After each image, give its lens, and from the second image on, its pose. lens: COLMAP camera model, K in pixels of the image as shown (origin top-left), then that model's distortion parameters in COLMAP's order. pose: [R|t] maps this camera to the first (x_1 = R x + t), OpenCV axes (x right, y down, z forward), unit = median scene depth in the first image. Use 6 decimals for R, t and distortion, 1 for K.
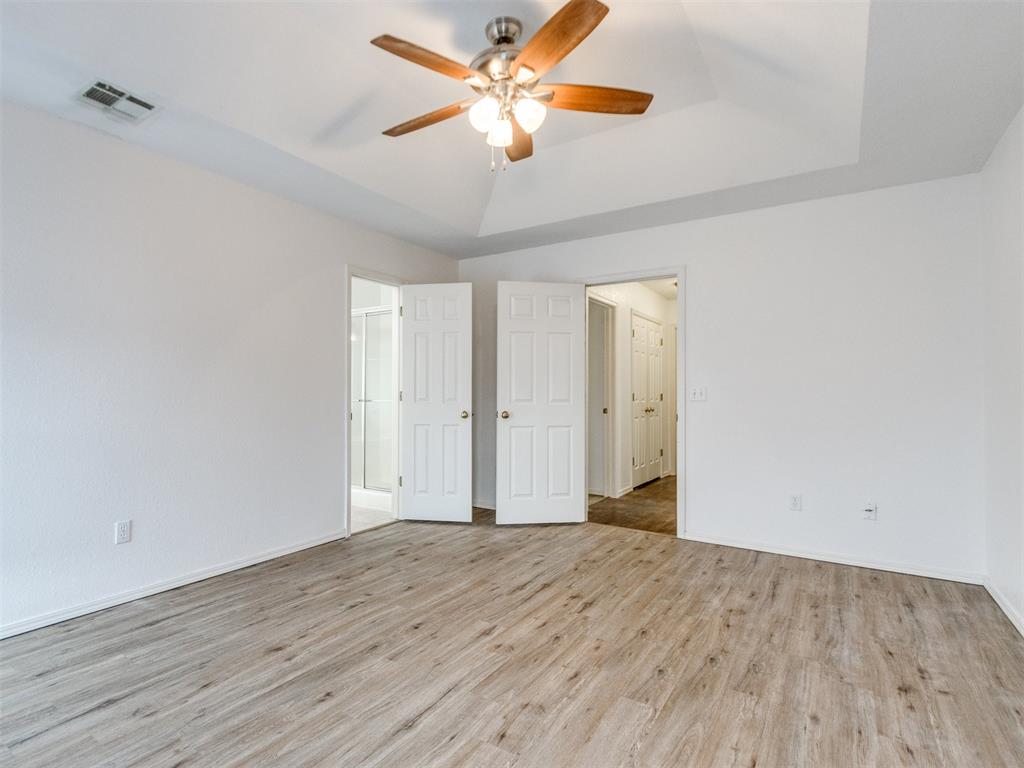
lens RADIAL K [[534.7, 0, 499.6], [0, 534.7, 389.9], [0, 0, 1]] dist [0.006725, -0.000677]
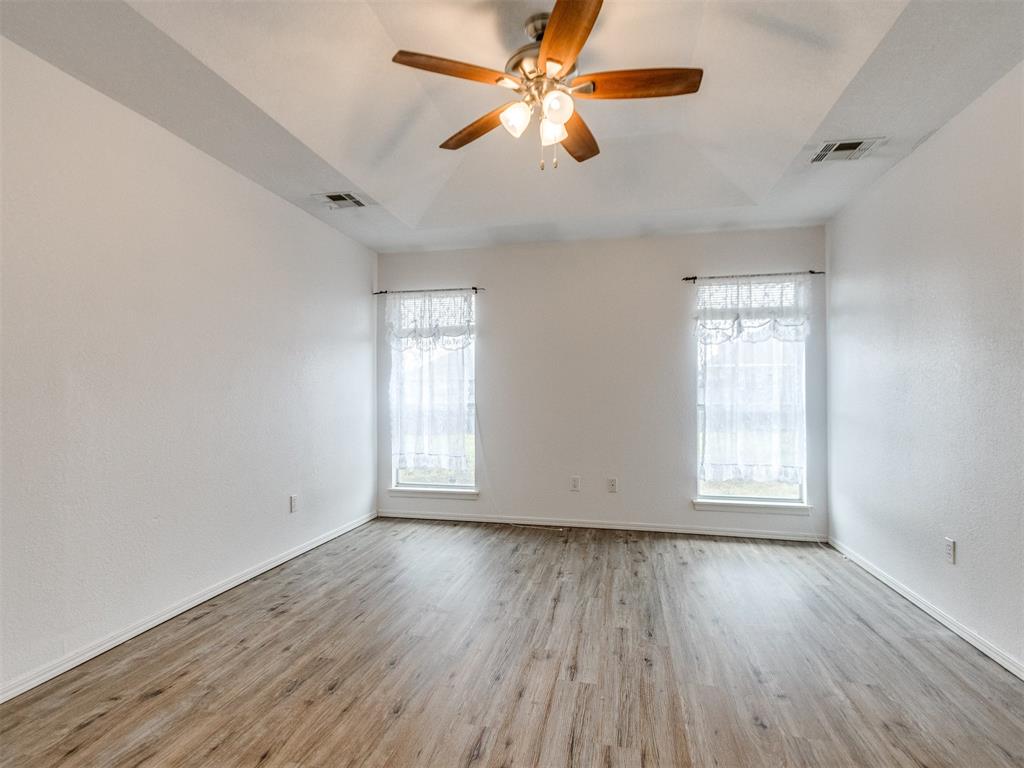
lens RADIAL K [[534.7, 0, 499.6], [0, 534.7, 389.9], [0, 0, 1]] dist [0.006725, -0.000677]
pose [[-0.949365, -0.007141, -0.314093, 0.343381], [-0.001397, 0.999828, -0.018510, -0.001941], [0.314171, -0.017134, -0.949212, 1.643455]]
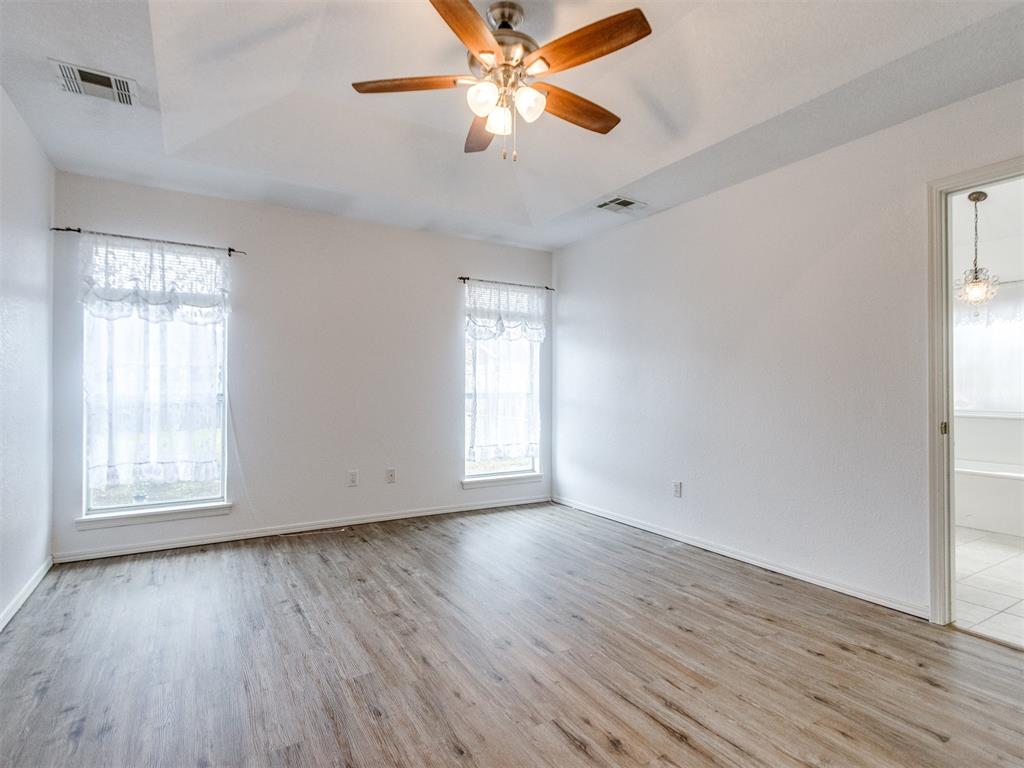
lens RADIAL K [[534.1, 0, 499.7], [0, 534.1, 383.0], [0, 0, 1]] dist [0.010247, -0.000760]
pose [[-0.467580, -0.011924, -0.883870, 0.773337], [-0.001288, 0.999917, -0.012808, -0.000952], [0.883950, -0.004851, -0.467557, 1.243930]]
